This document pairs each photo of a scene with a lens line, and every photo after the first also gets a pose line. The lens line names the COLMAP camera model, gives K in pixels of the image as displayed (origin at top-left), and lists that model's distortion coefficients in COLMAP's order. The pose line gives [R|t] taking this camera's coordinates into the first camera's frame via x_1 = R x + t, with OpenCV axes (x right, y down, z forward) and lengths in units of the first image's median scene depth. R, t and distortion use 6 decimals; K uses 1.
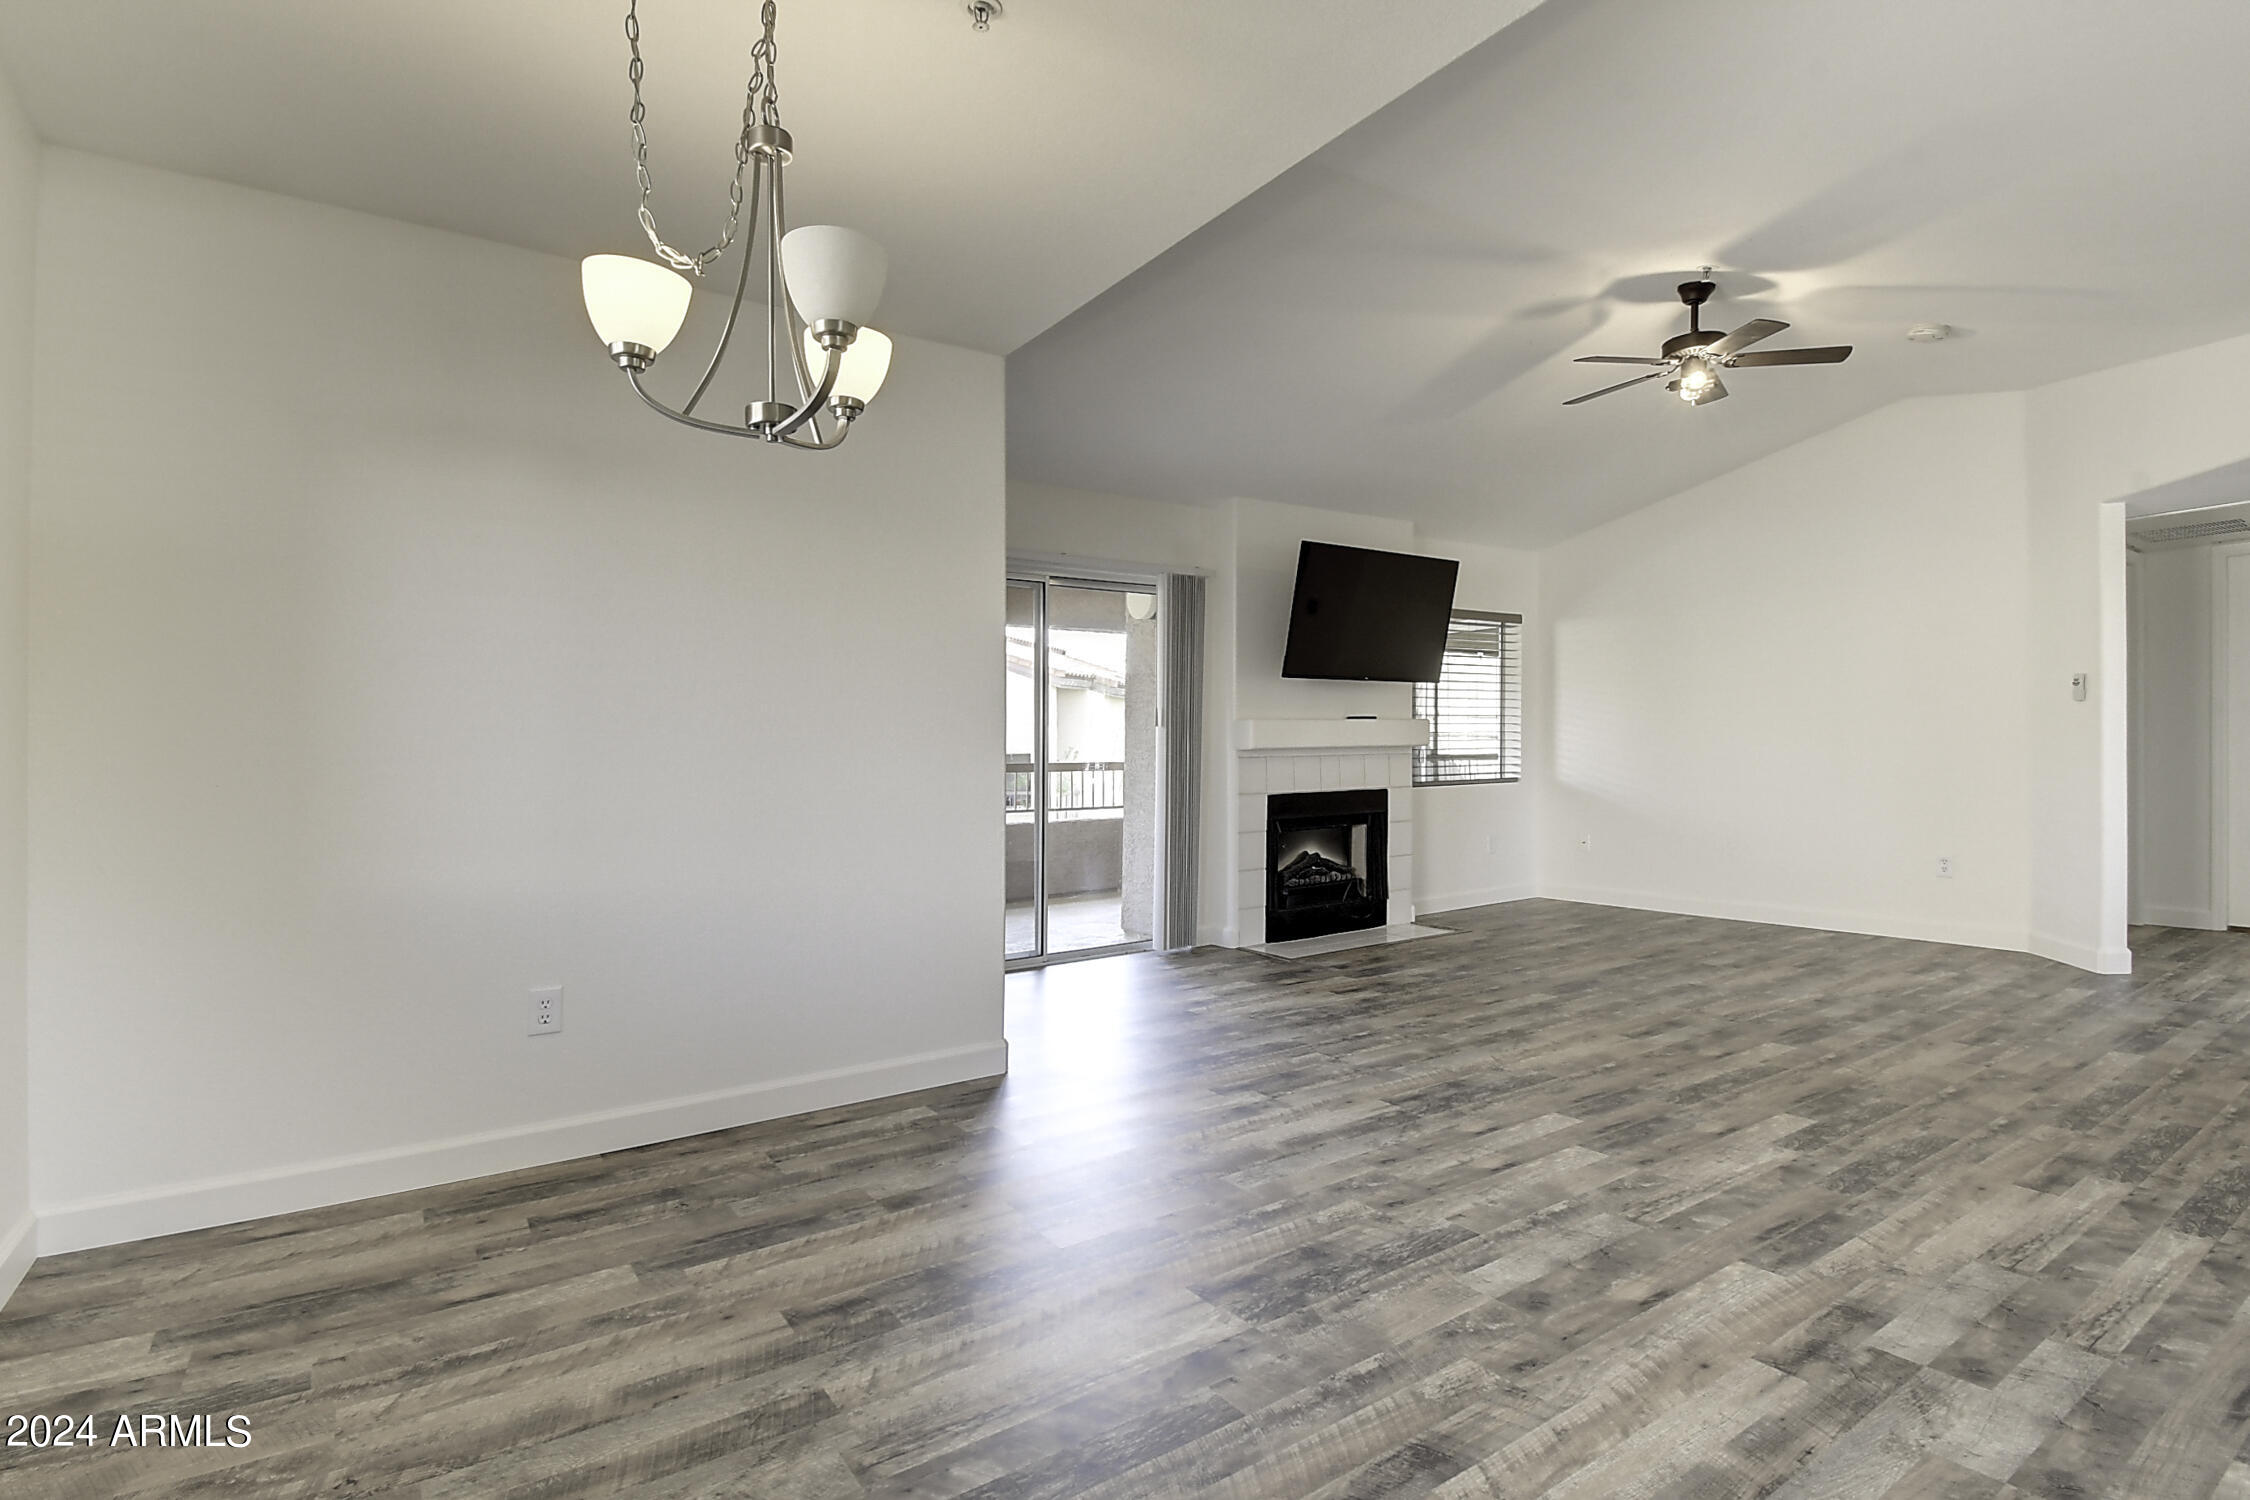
lens RADIAL K [[1071.0, 0, 1058.4], [0, 1071.0, 738.3], [0, 0, 1]] dist [-0.010421, -0.016532]
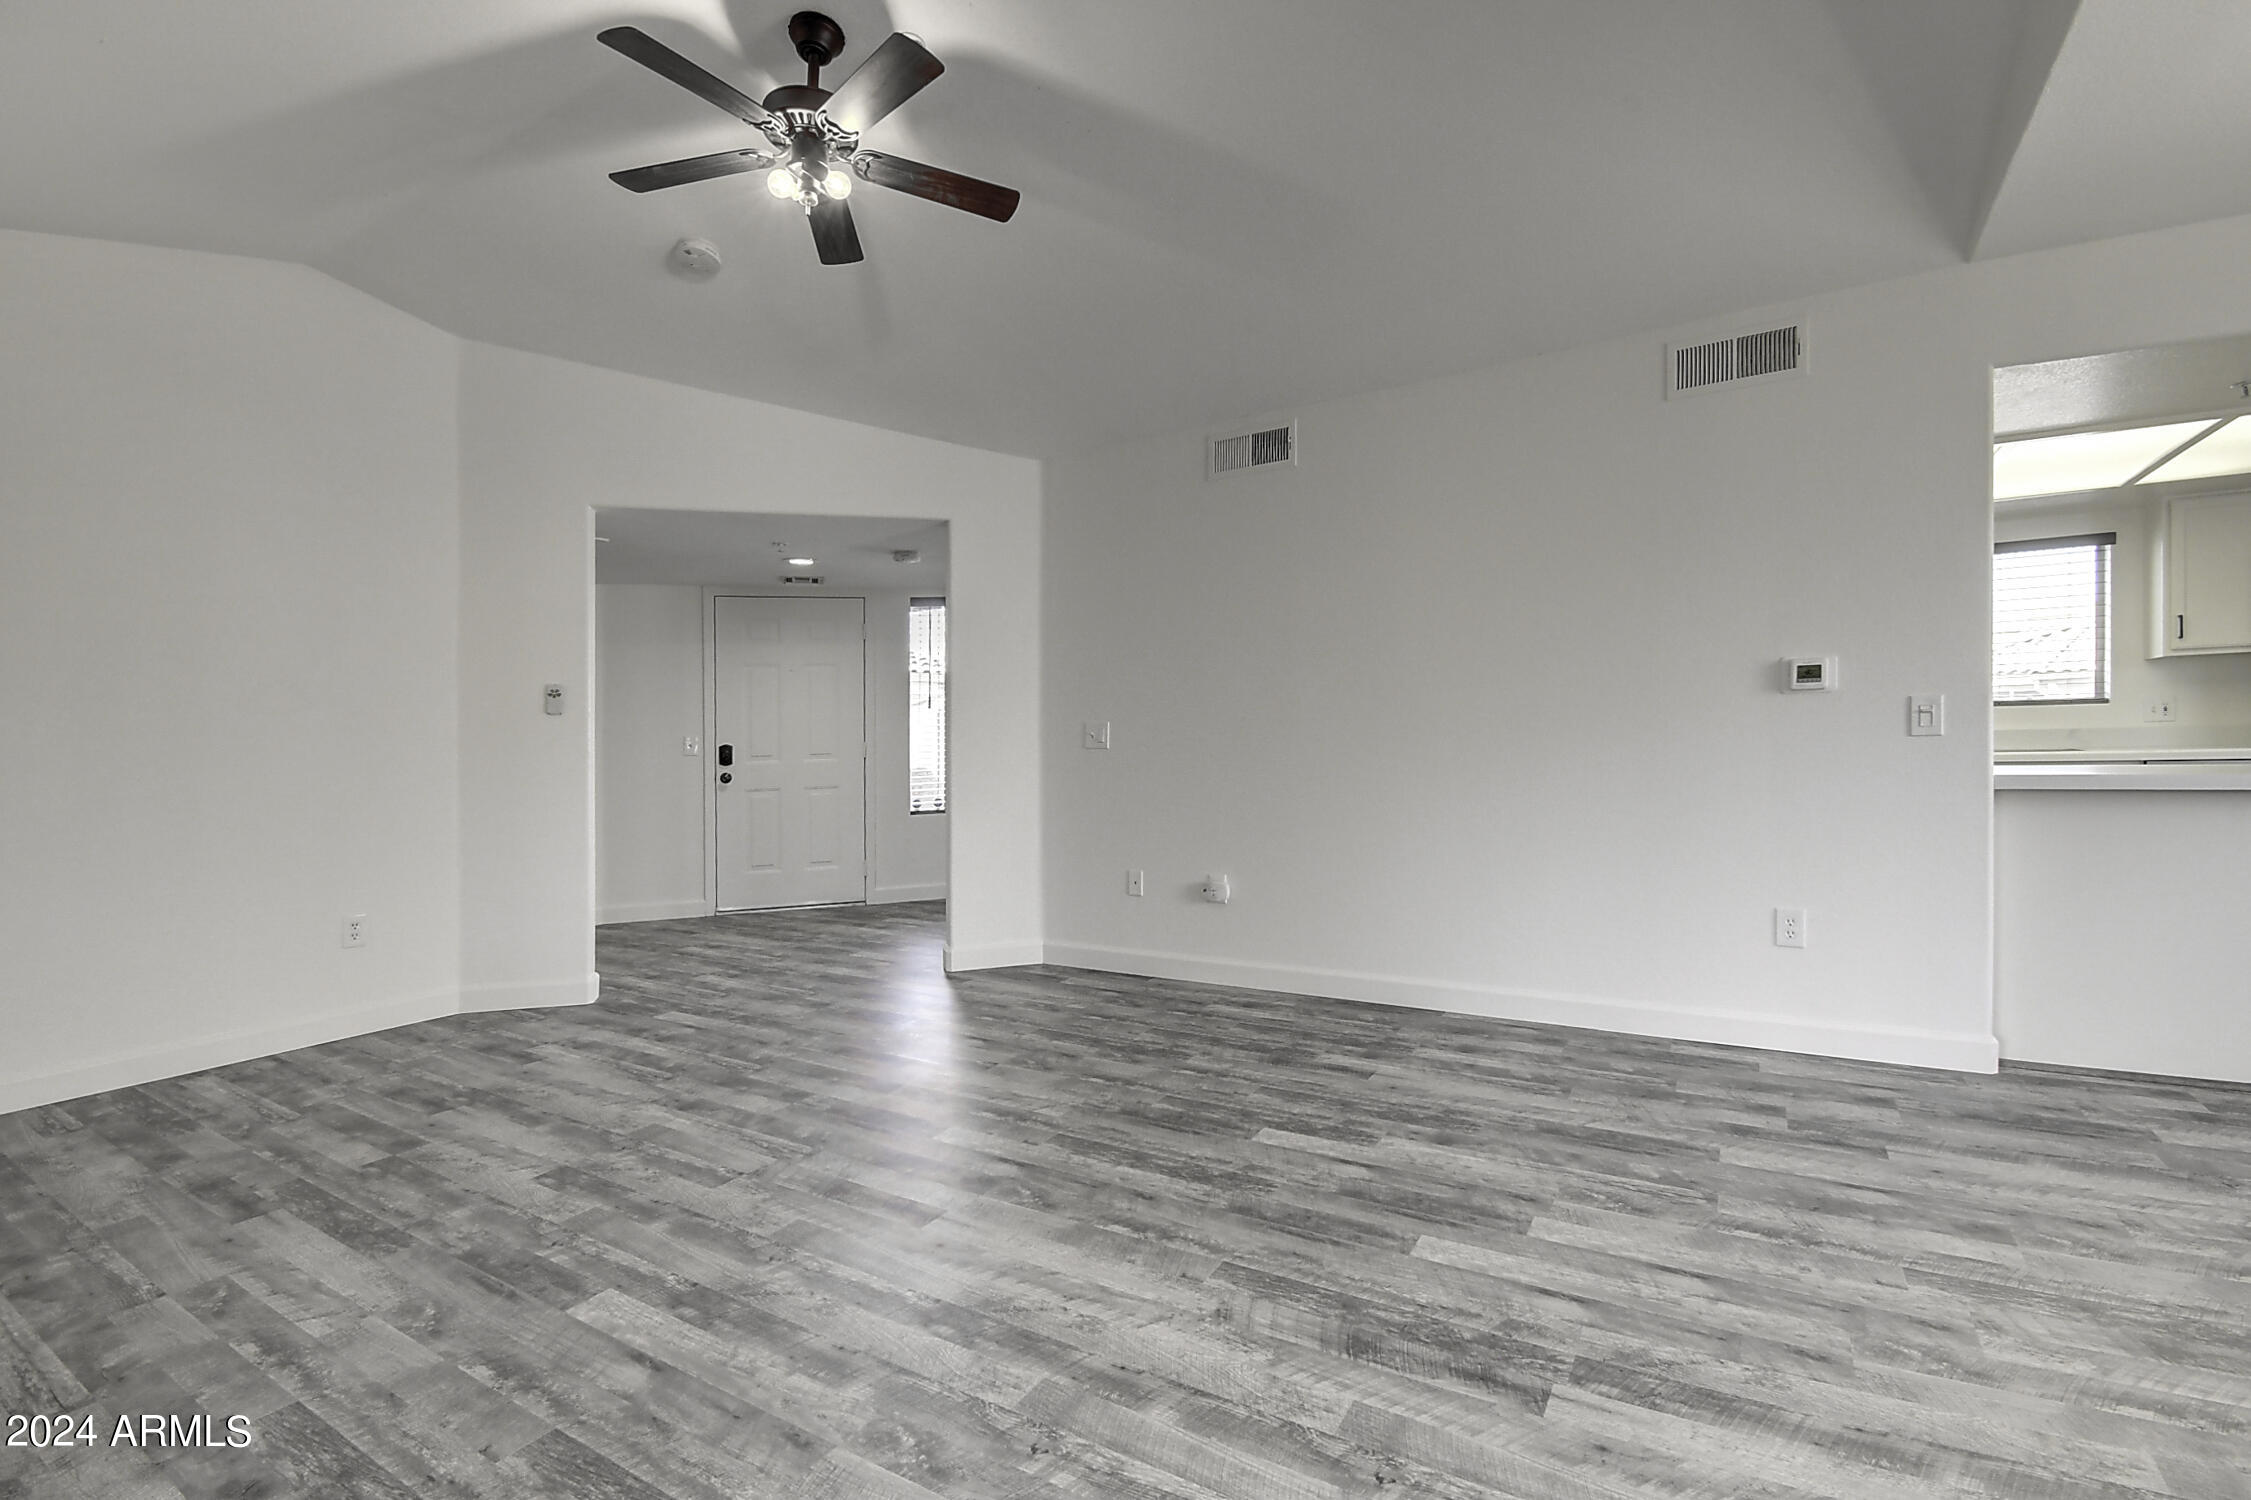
lens RADIAL K [[1013.8, 0, 1128.1], [0, 1013.8, 754.0], [0, 0, 1]] dist [0.011654, -0.020276]
pose [[-0.456514, 0.014167, 0.889603, -0.032318], [0.021544, 0.999756, -0.004865, 0.020652], [-0.889455, 0.016944, -0.456708, 1.139564]]
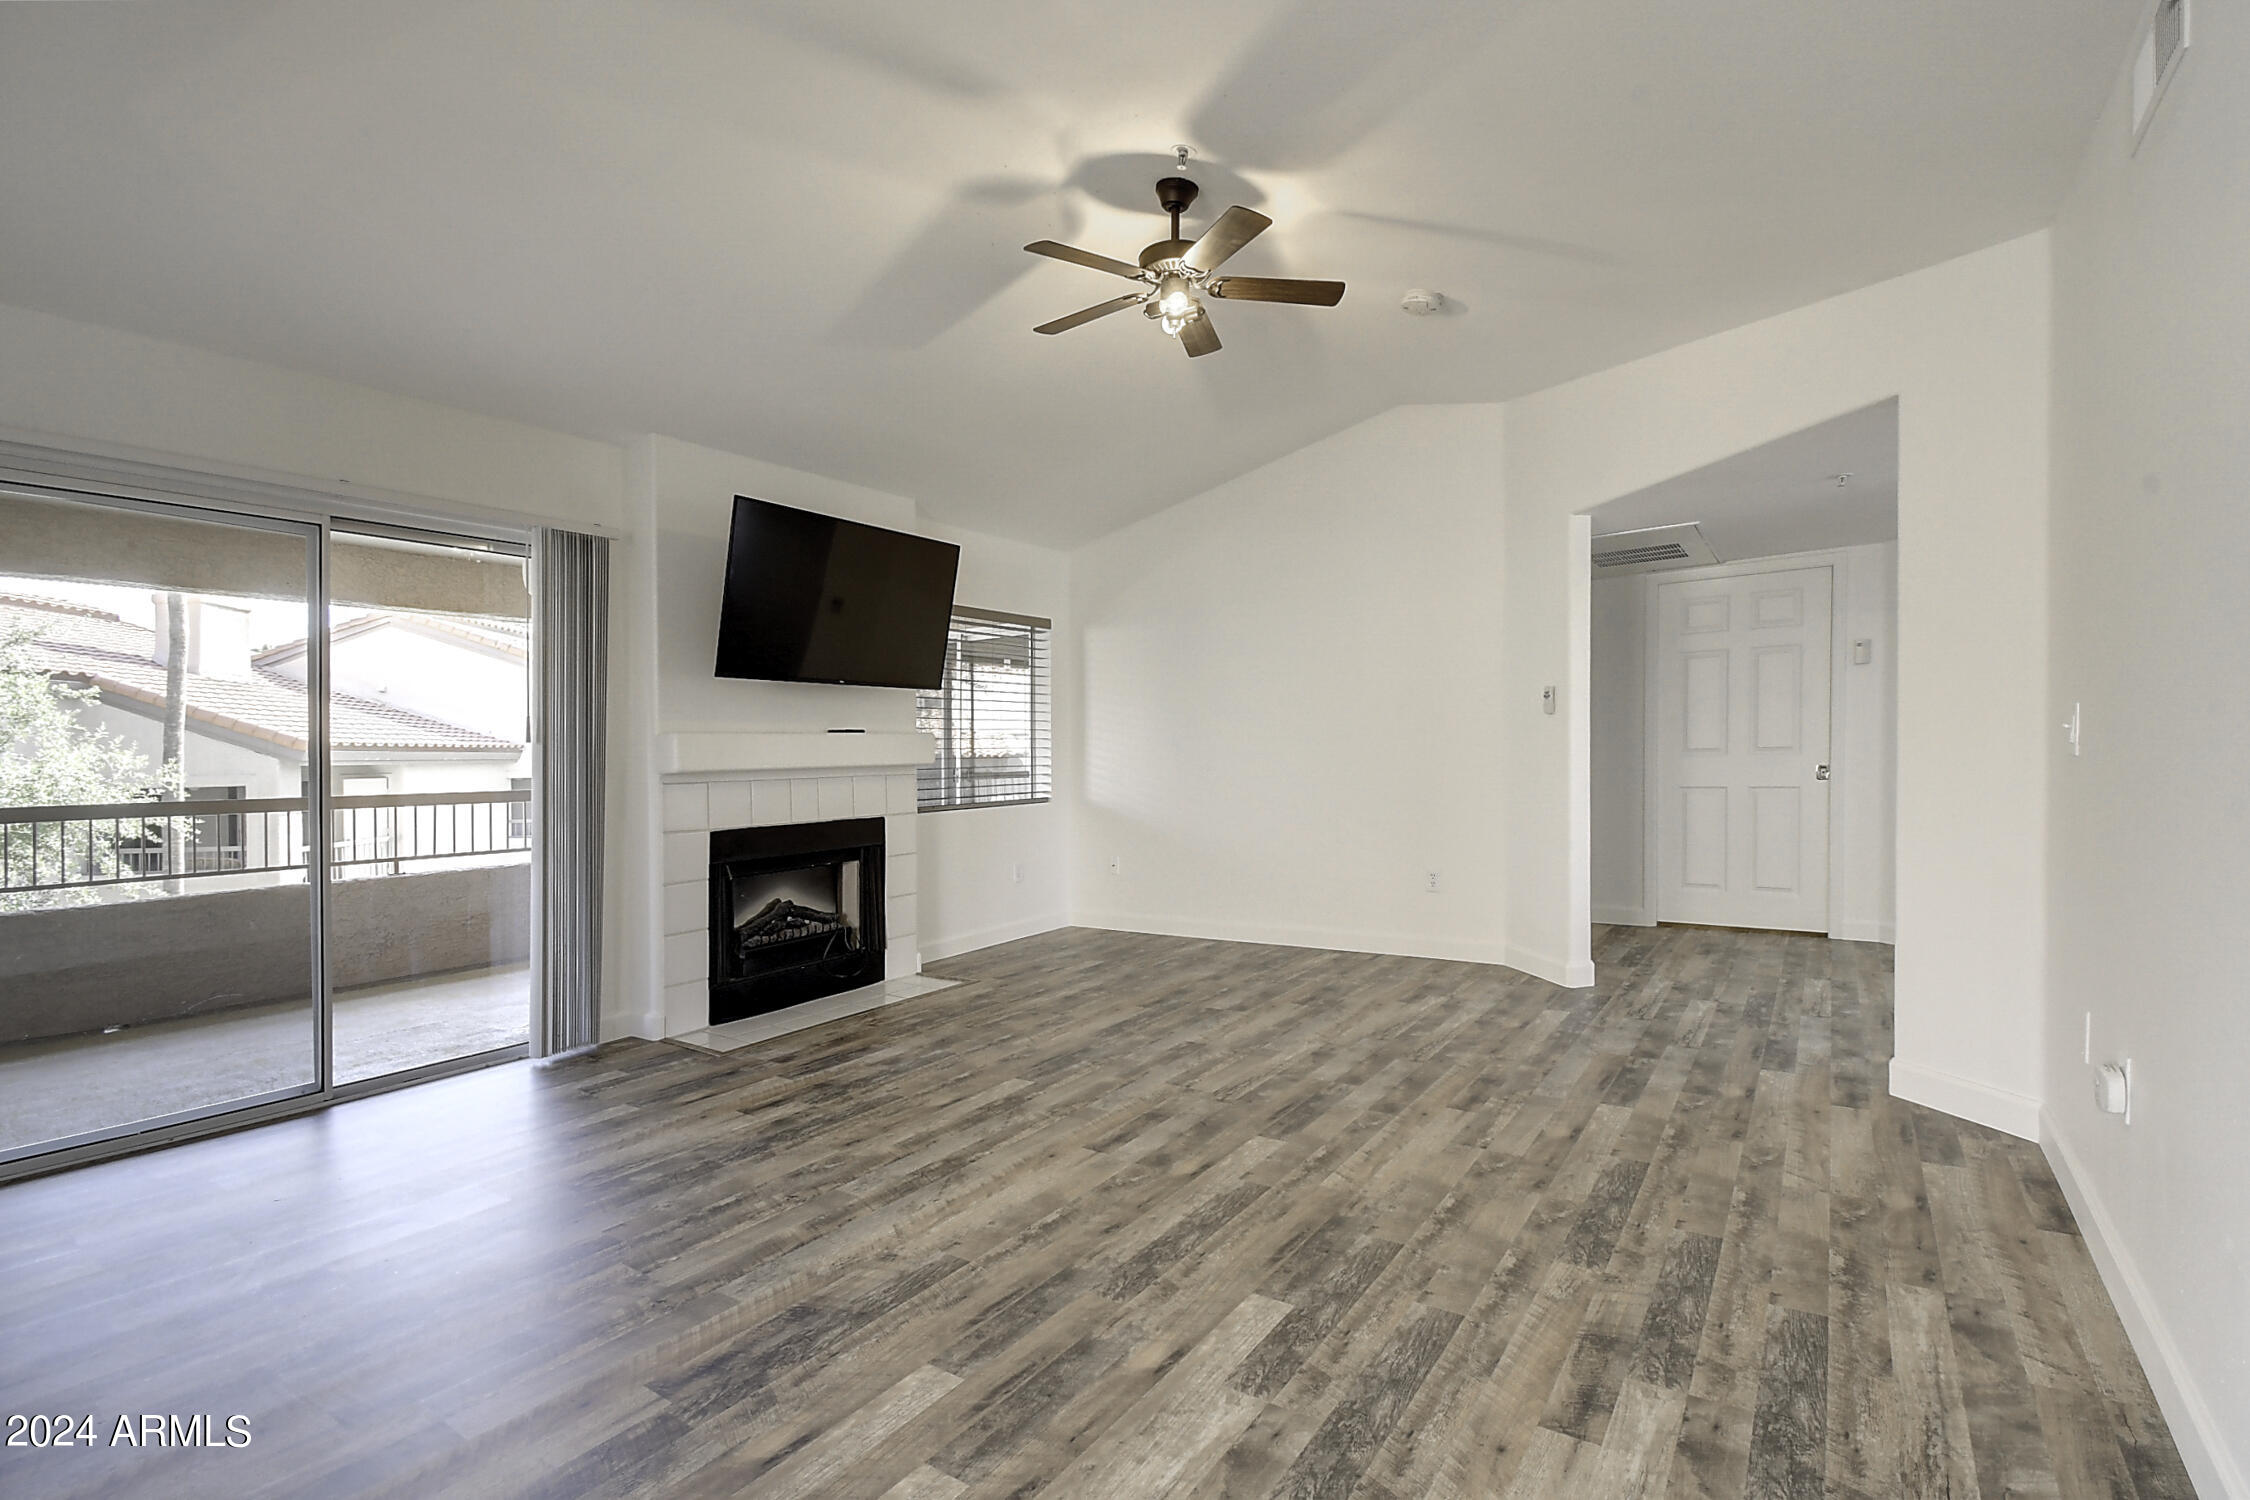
lens RADIAL K [[1013.4, 0, 1127.6], [0, 1013.4, 754.0], [0, 0, 1]] dist [0.011654, -0.020276]
pose [[0.916298, -0.007194, 0.400431, 0.265200], [0.007418, 0.999972, 0.000990, -0.001650], [-0.400427, 0.002063, 0.916326, 0.322663]]
